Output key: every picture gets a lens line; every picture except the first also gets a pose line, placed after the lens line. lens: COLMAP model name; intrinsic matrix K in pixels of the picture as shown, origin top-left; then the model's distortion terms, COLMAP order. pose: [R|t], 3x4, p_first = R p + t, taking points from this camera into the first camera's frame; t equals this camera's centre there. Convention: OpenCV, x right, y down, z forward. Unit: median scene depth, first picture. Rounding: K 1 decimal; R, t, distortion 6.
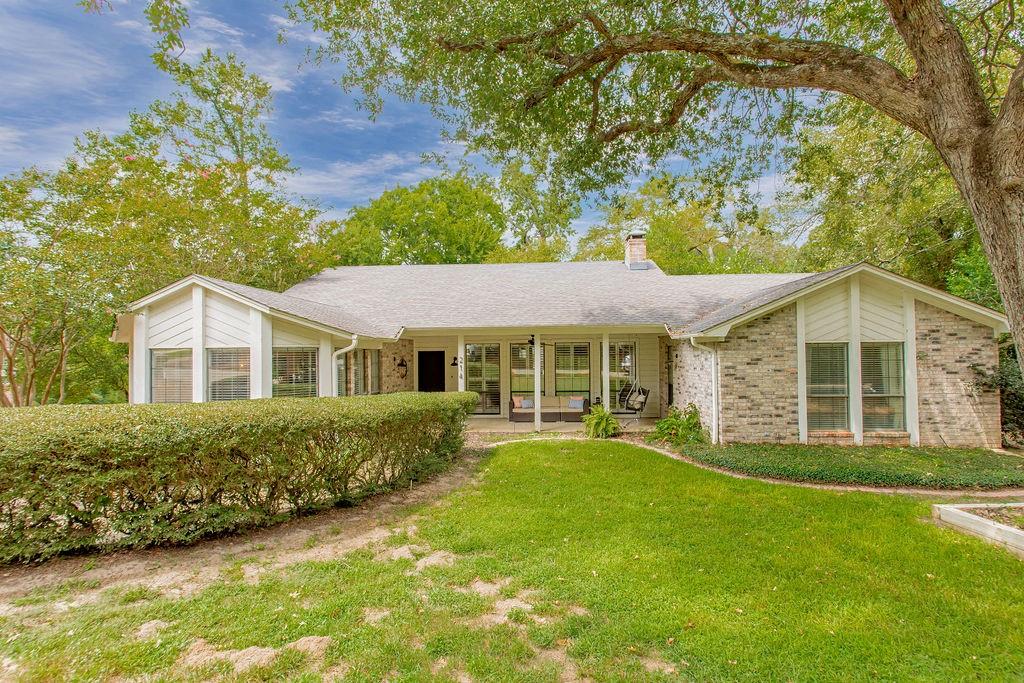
lens RADIAL K [[488.4, 0, 510.1], [0, 488.4, 332.7], [0, 0, 1]] dist [-0.009332, 0.000002]
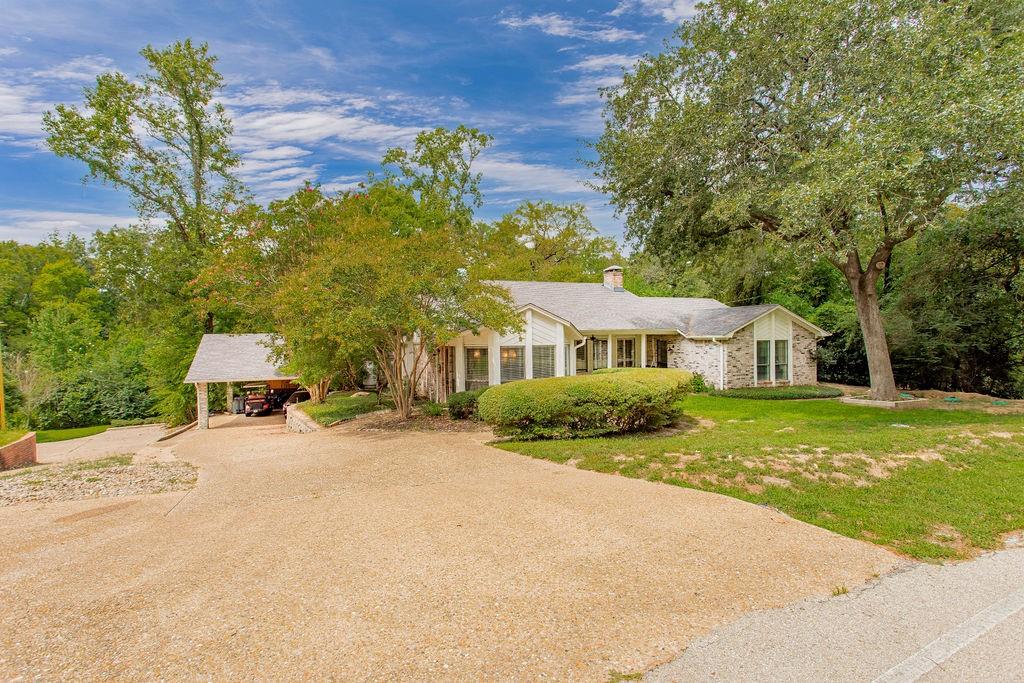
lens RADIAL K [[488.4, 0, 510.1], [0, 488.4, 332.7], [0, 0, 1]] dist [-0.009332, 0.000002]
pose [[0.894713, 0.002867, 0.446633, -1.345034], [-0.013667, 0.999687, 0.020962, -0.043846], [-0.446433, -0.024860, 0.894472, -0.441066]]
